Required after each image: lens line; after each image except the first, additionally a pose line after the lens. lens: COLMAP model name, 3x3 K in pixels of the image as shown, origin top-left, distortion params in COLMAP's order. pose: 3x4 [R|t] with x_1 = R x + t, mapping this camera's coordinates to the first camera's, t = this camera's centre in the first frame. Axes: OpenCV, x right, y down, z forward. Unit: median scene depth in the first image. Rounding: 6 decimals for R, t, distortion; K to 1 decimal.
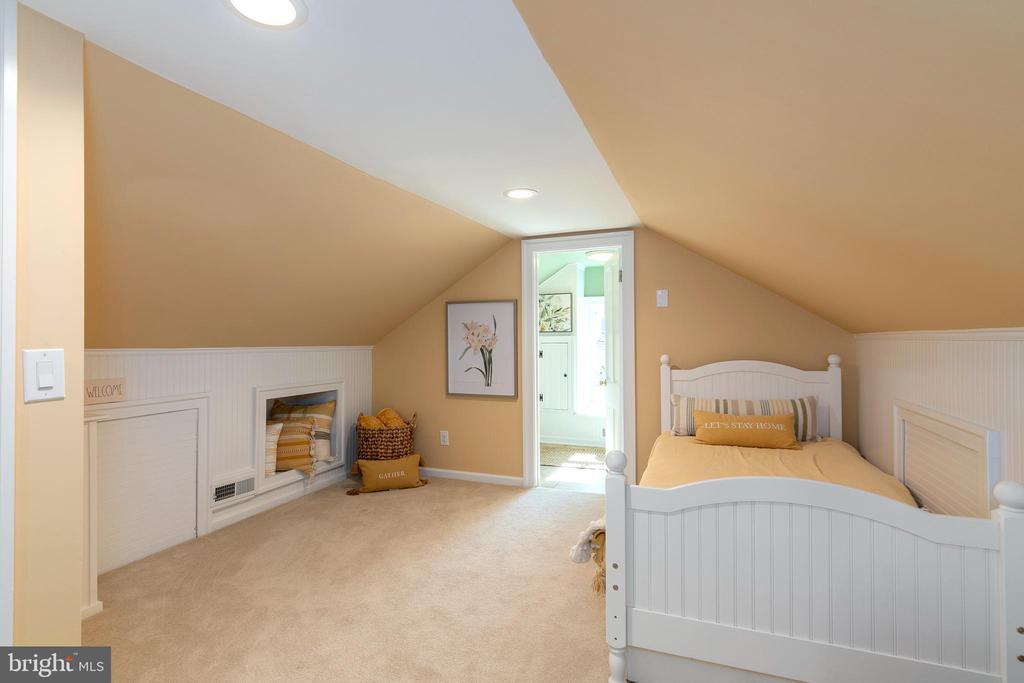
lens RADIAL K [[497.7, 0, 514.7], [0, 497.7, 340.5], [0, 0, 1]] dist [0.000434, 0.000007]
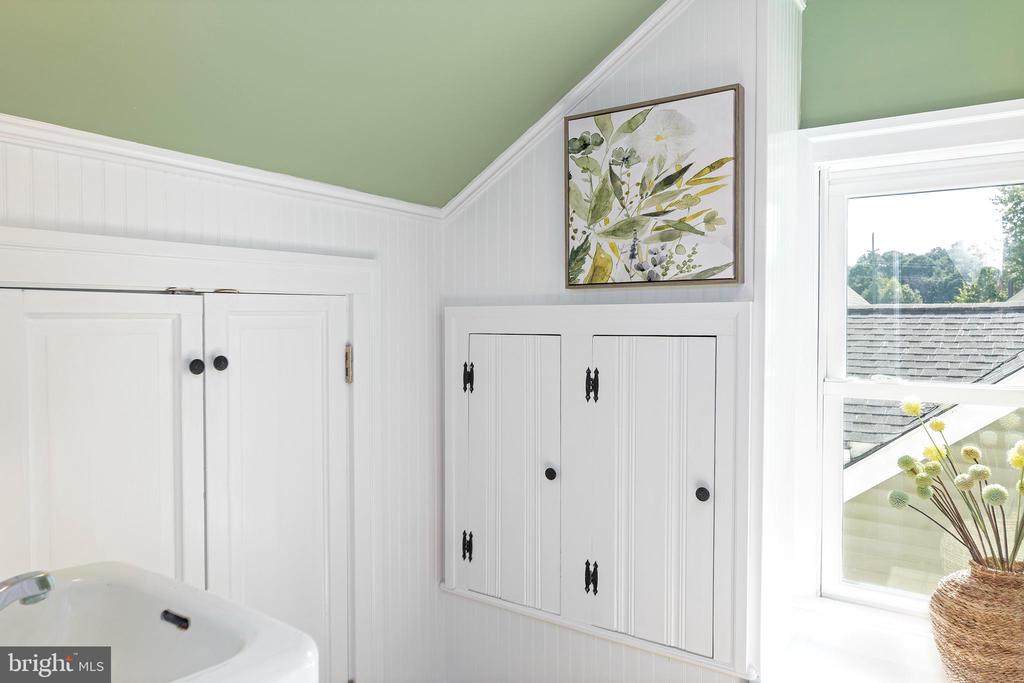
lens RADIAL K [[693.9, 0, 507.6], [0, 693.9, 339.4], [0, 0, 1]] dist [-0.002760, 0.001316]
pose [[0.975893, 0.008706, -0.218076, 0.084311], [-0.003069, 0.999653, 0.026171, -0.000976], [0.218228, -0.024871, 0.975581, 0.698052]]
